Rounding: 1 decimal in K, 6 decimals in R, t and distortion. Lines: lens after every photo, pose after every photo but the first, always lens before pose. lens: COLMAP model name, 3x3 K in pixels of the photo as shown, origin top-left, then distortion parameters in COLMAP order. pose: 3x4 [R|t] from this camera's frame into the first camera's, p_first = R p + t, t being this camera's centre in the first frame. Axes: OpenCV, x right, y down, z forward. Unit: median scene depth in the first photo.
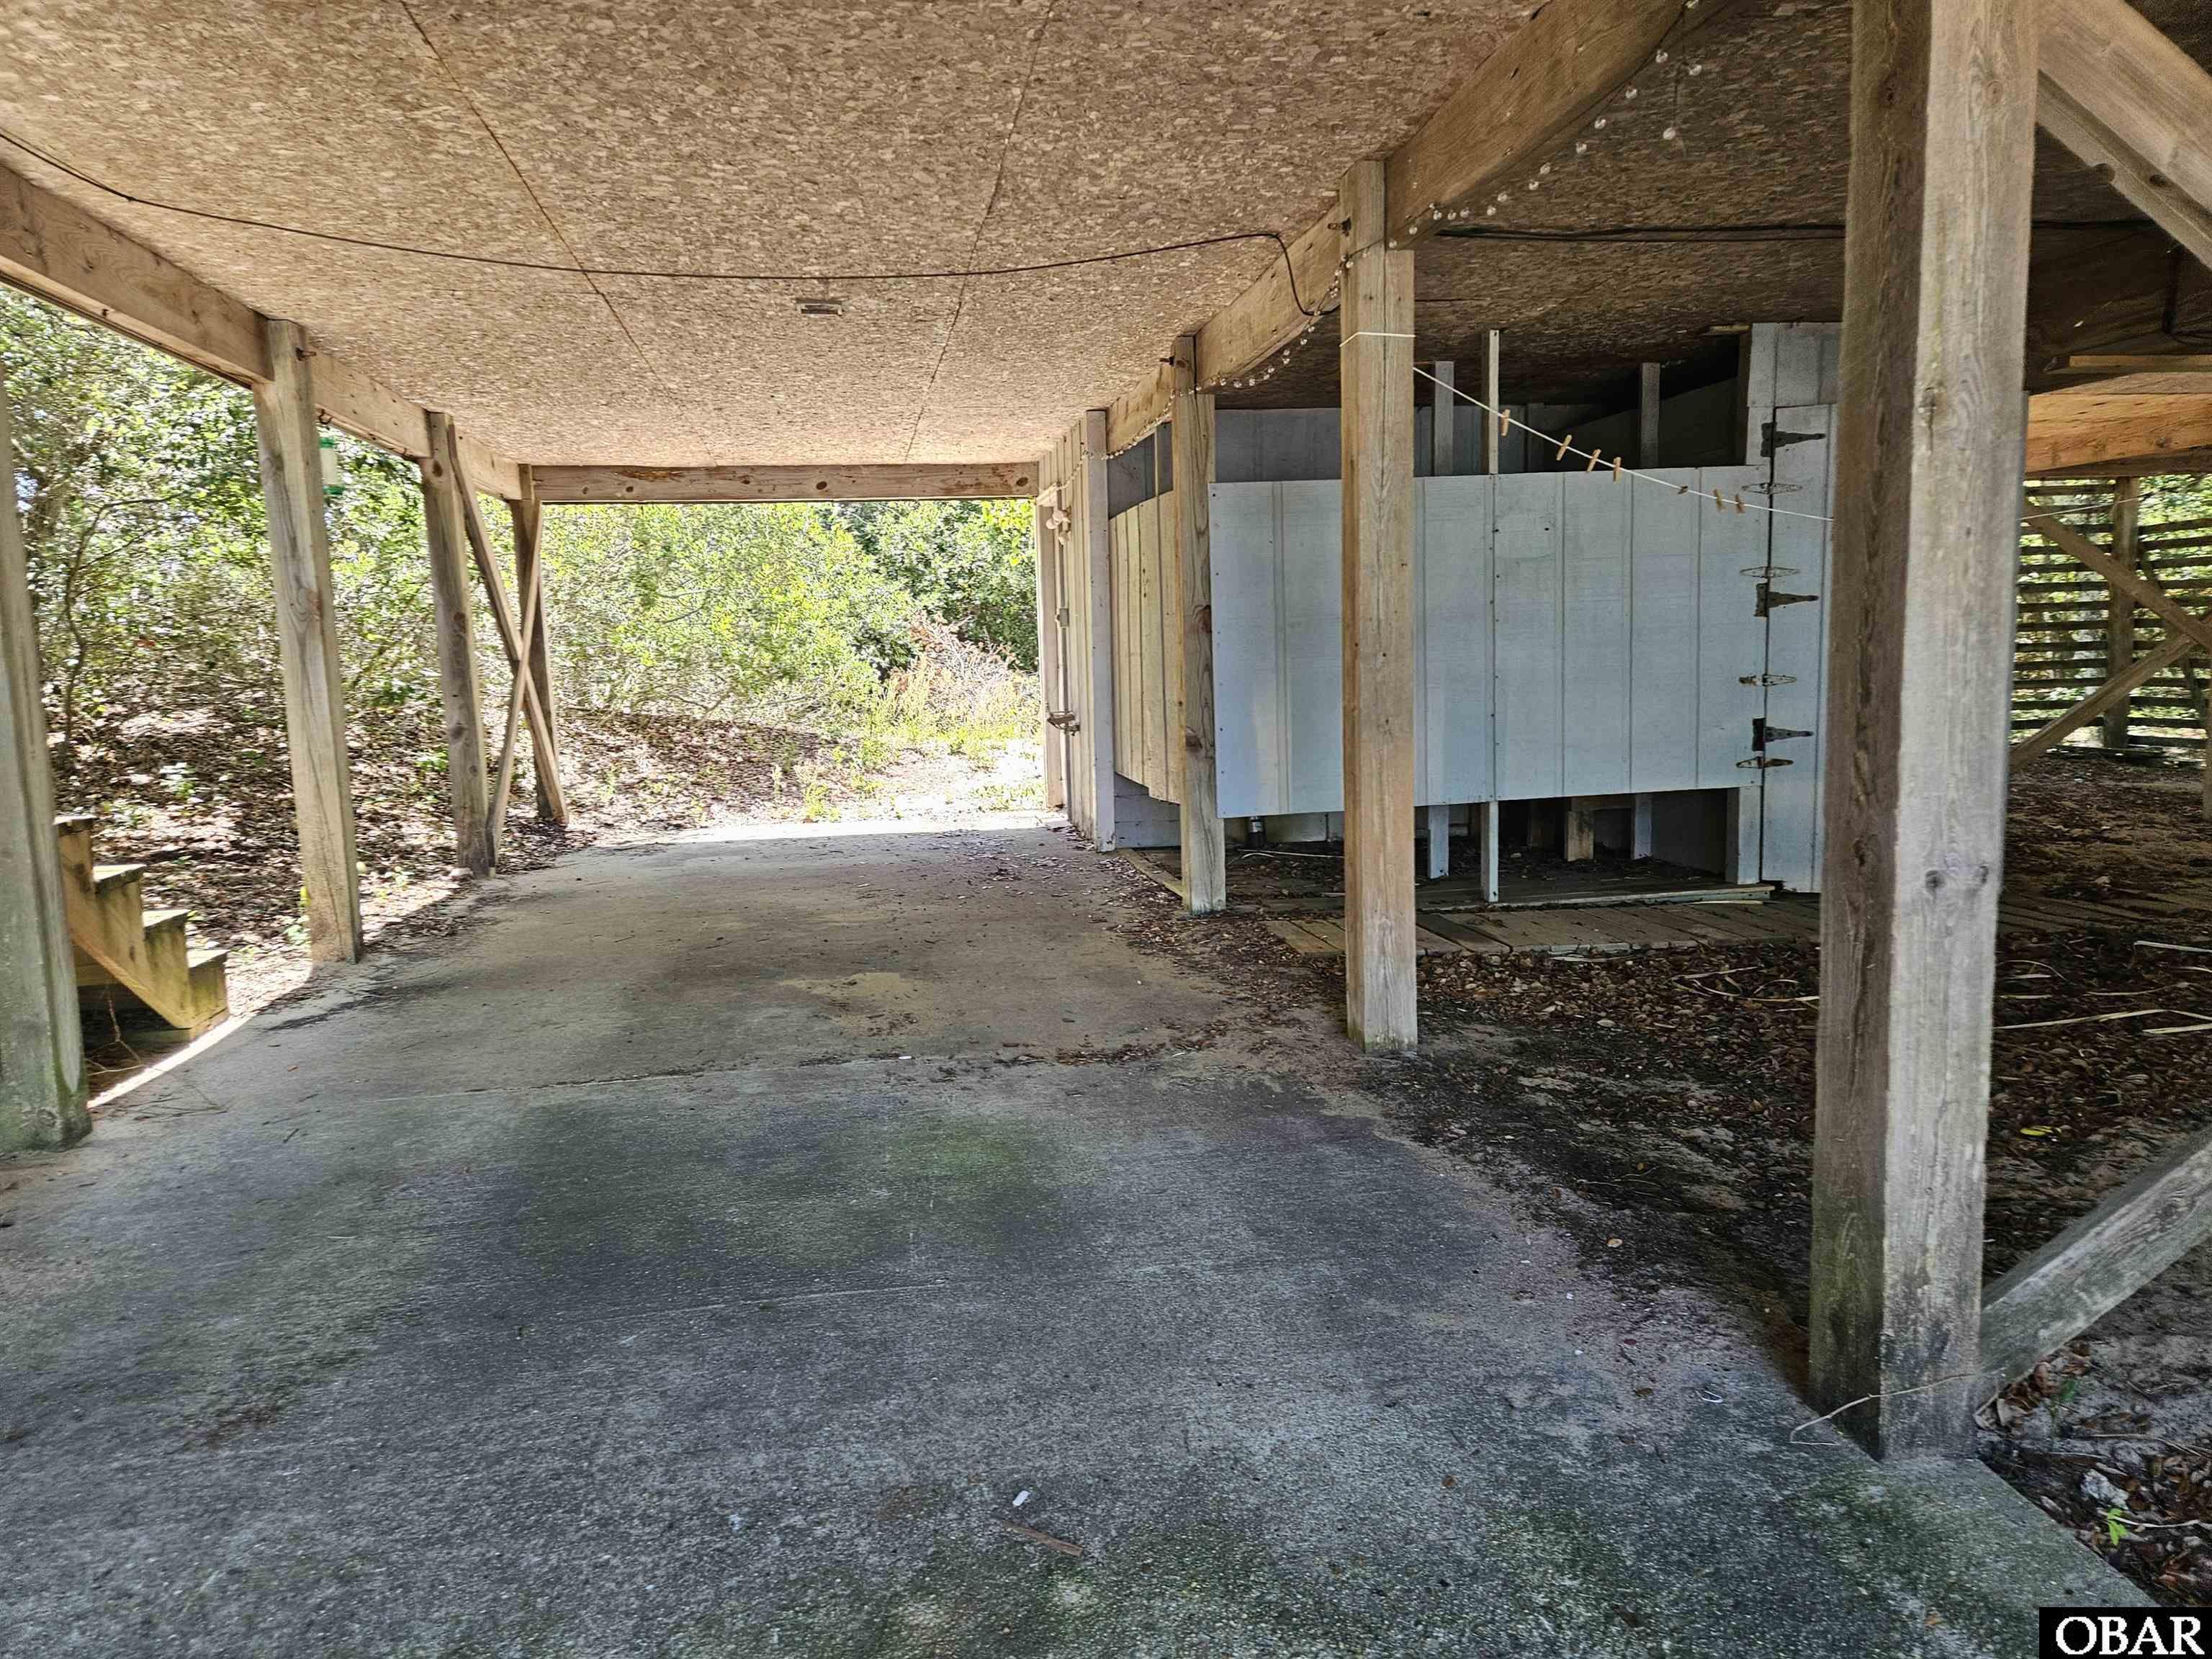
lens RADIAL K [[1474.0, 0, 1101.7], [0, 1474.0, 793.3], [0, 0, 1]] dist [0.075253, -0.066550]
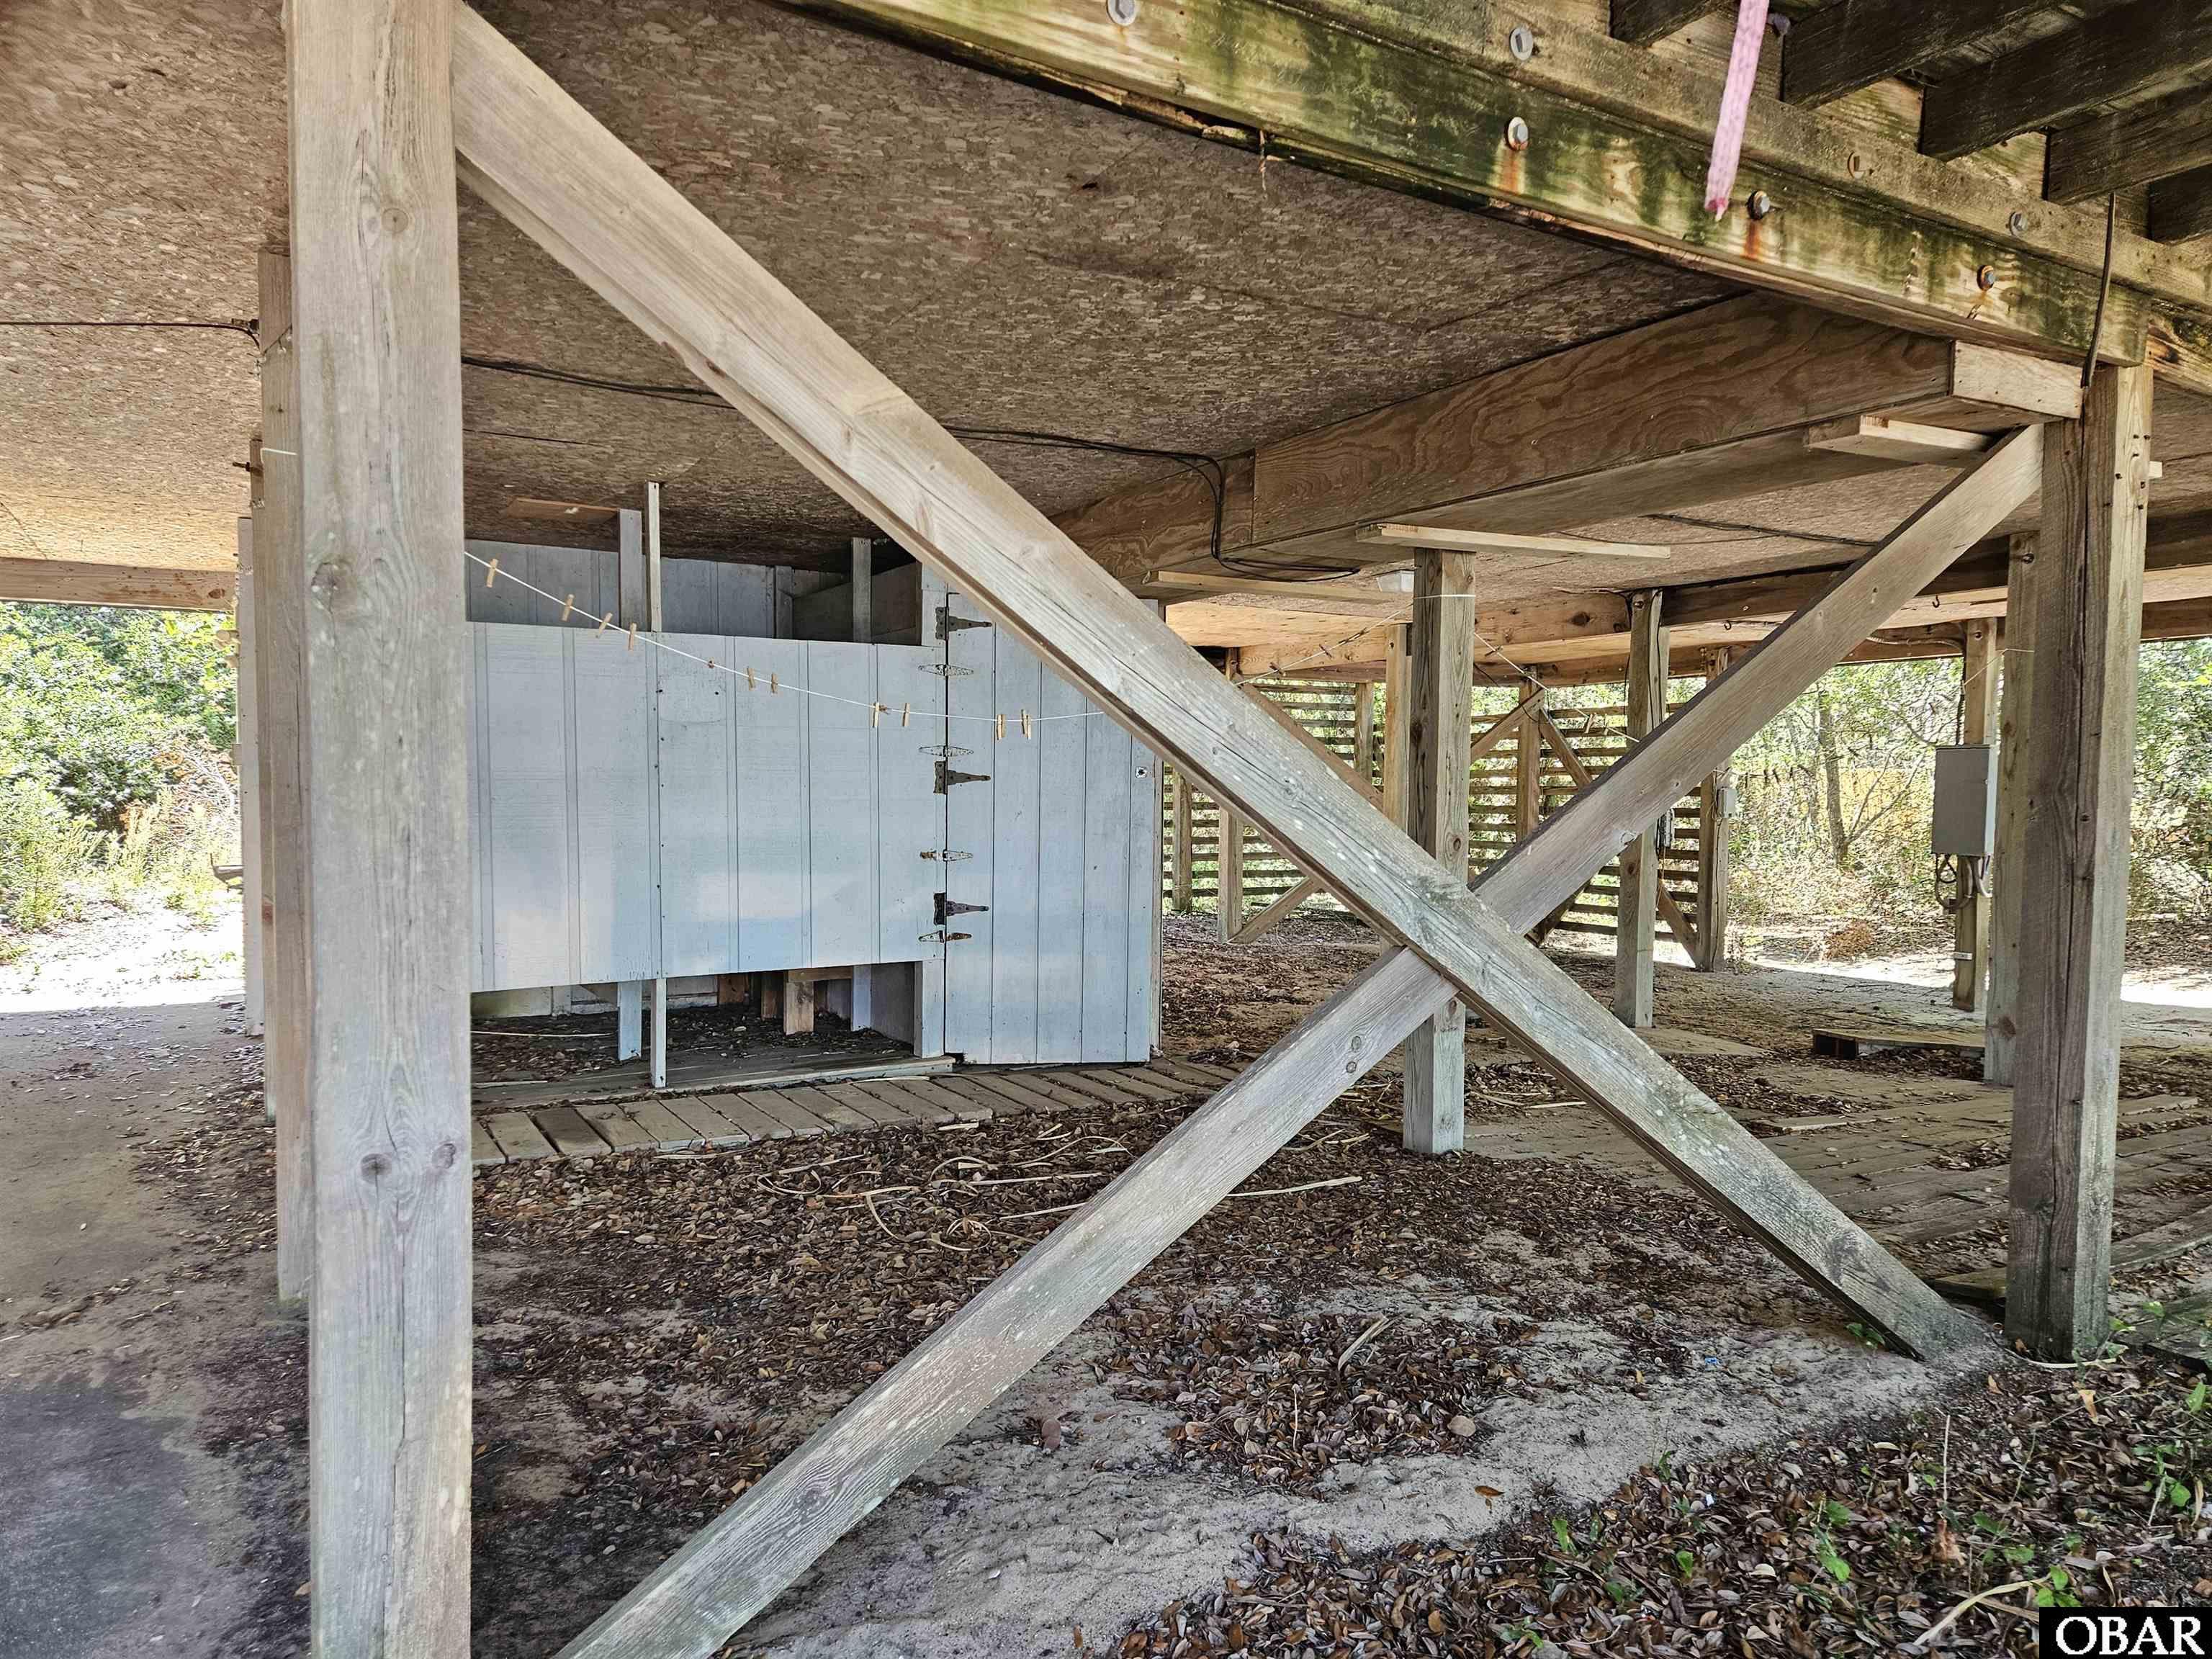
lens RADIAL K [[1472.9, 0, 1106.3], [0, 1472.9, 837.8], [0, 0, 1]] dist [0.082851, -0.063442]
pose [[0.926844, 0.027626, 0.374429, 0.174031], [-0.001245, 0.997510, -0.070518, -0.017490], [-0.375445, 0.064893, 0.924570, 0.027026]]
